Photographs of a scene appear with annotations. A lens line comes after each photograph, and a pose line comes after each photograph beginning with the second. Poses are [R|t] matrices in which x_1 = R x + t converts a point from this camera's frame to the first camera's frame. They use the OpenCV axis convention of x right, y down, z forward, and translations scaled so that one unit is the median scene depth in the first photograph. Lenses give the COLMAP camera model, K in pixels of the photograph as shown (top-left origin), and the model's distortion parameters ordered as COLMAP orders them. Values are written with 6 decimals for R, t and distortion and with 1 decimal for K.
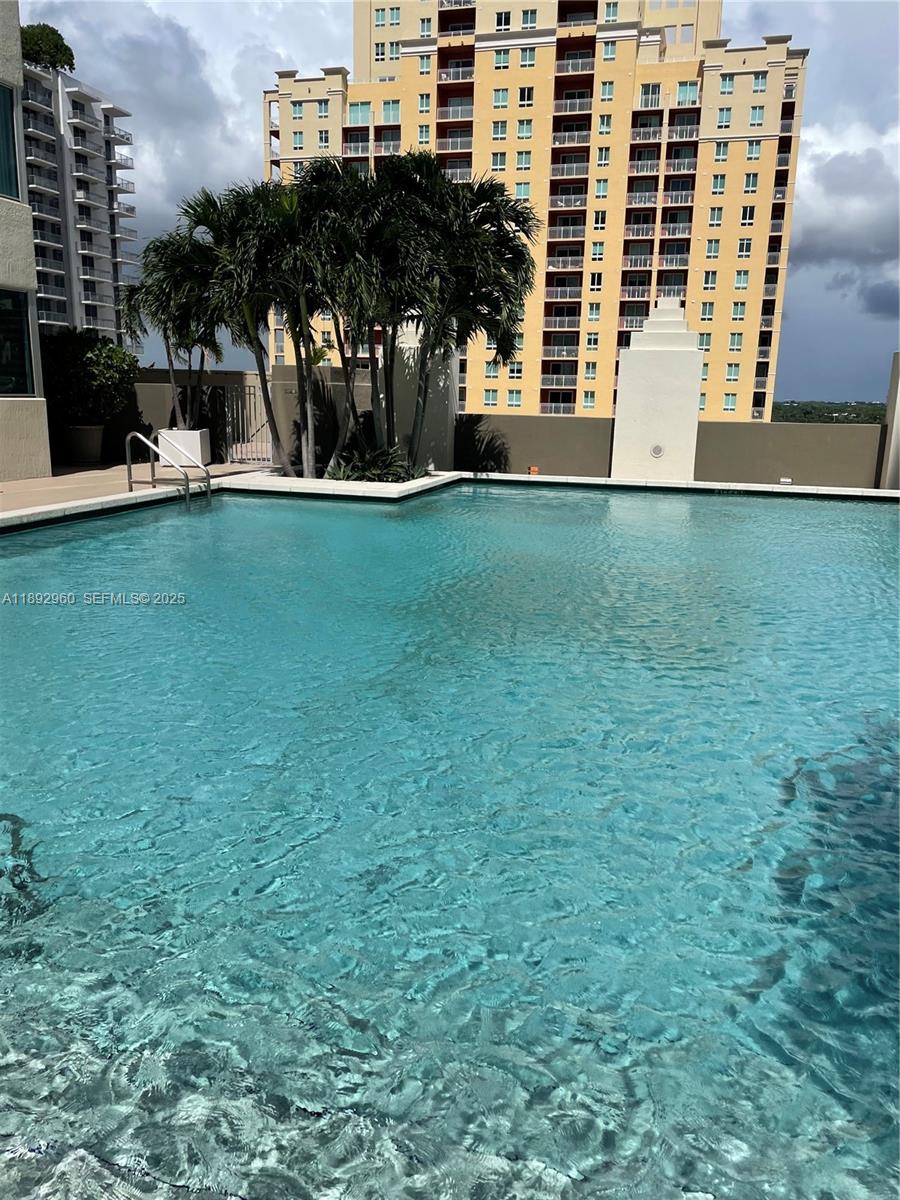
lens RADIAL K [[916.0, 0, 450.6], [0, 916.0, 591.5], [0, 0, 1]] dist [0.025759, -0.016728]
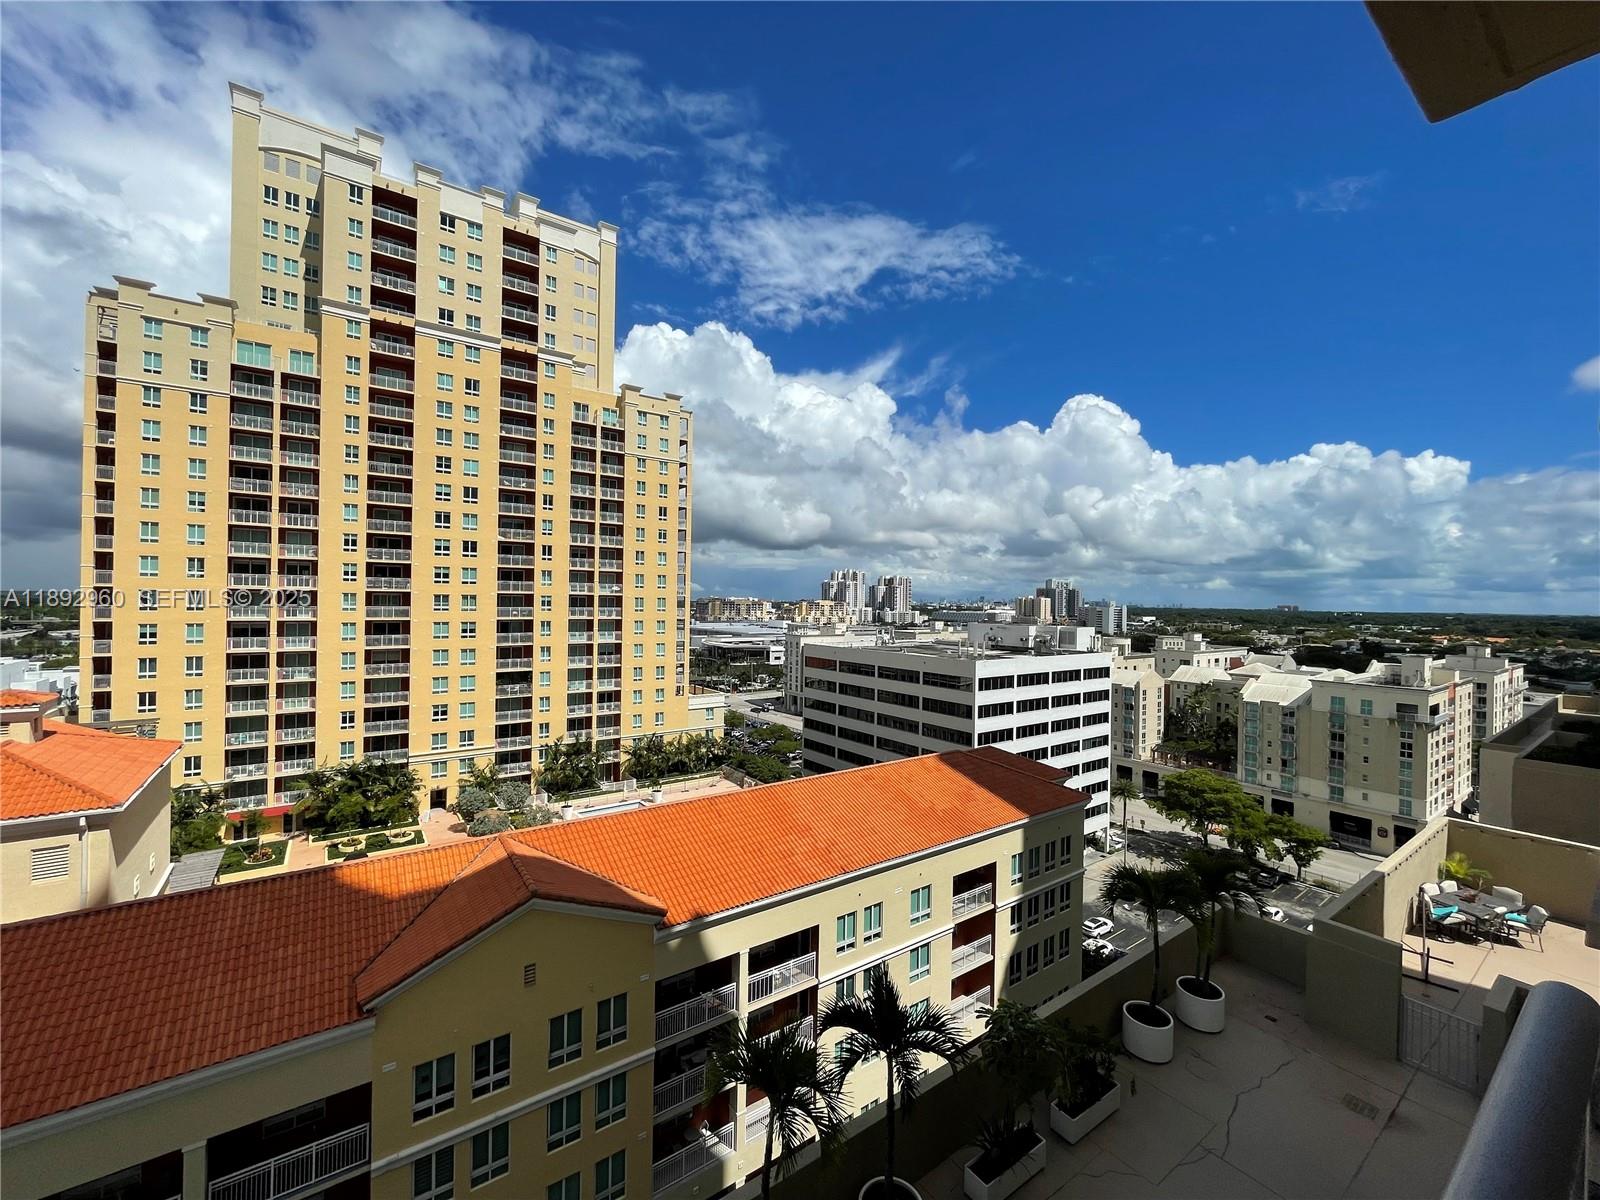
lens RADIAL K [[653.2, 0, 796.2], [0, 653.2, 612.3], [0, 0, 1]] dist [-0.003725, -0.000583]
pose [[0.624011, -0.024624, 0.781027, -0.286878], [0.170975, 0.979587, -0.105719, -0.128426], [-0.762481, 0.199506, 0.615483, 0.285480]]
